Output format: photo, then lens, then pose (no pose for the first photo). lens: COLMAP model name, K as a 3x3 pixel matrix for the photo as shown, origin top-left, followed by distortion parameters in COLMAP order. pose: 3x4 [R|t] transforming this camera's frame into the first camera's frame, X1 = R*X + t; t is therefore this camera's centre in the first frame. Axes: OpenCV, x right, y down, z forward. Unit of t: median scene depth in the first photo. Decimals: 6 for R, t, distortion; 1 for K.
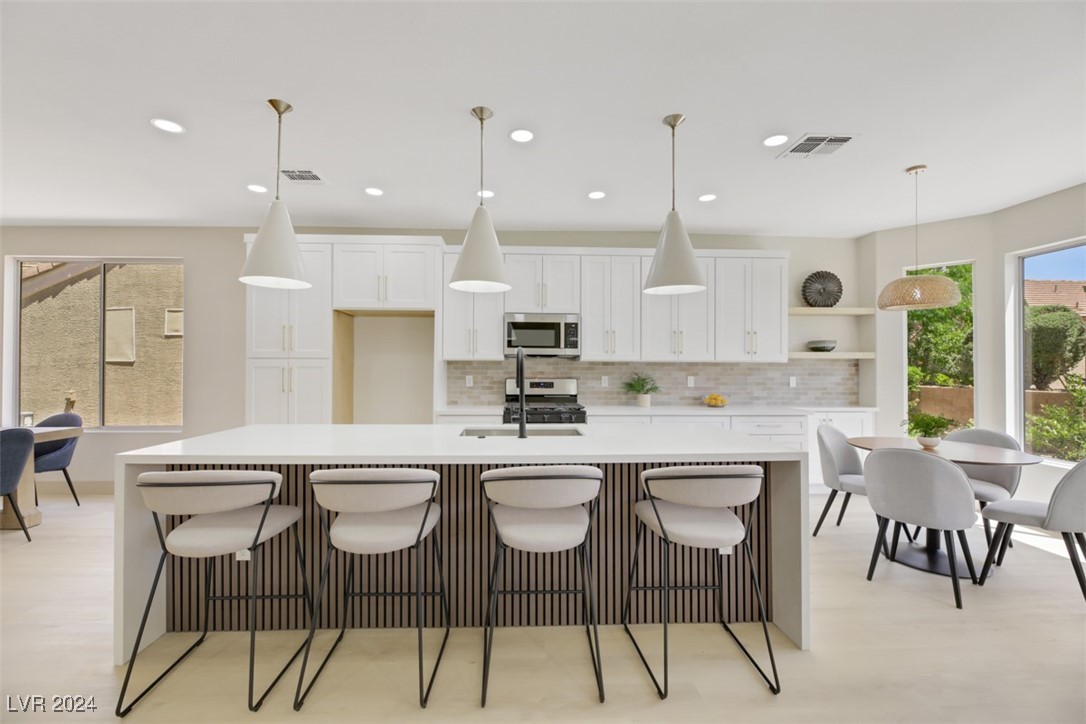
lens RADIAL K [[444.4, 0, 543.0], [0, 444.4, 362.0], [0, 0, 1]] dist [-0.001254, -0.000164]
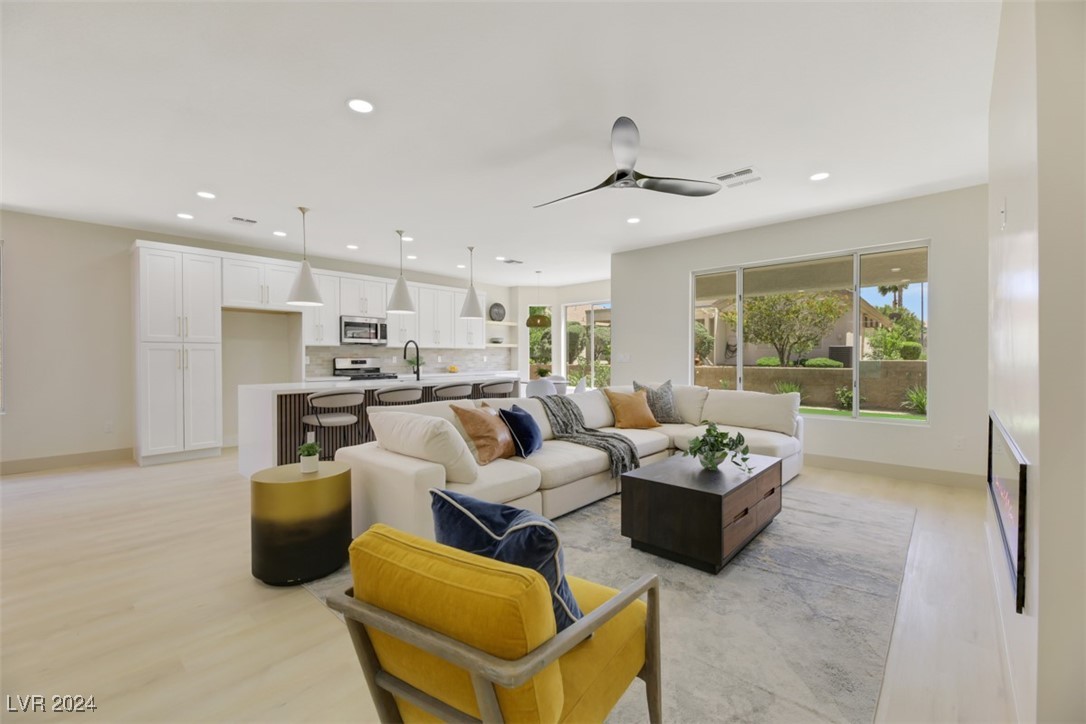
lens RADIAL K [[444.4, 0, 543.0], [0, 444.4, 362.0], [0, 0, 1]] dist [-0.001254, -0.000164]
pose [[0.708756, -0.013665, 0.705321, -0.650180], [-0.005530, 0.999674, 0.024924, 0.009019], [-0.705432, -0.021566, 0.708450, -0.571165]]
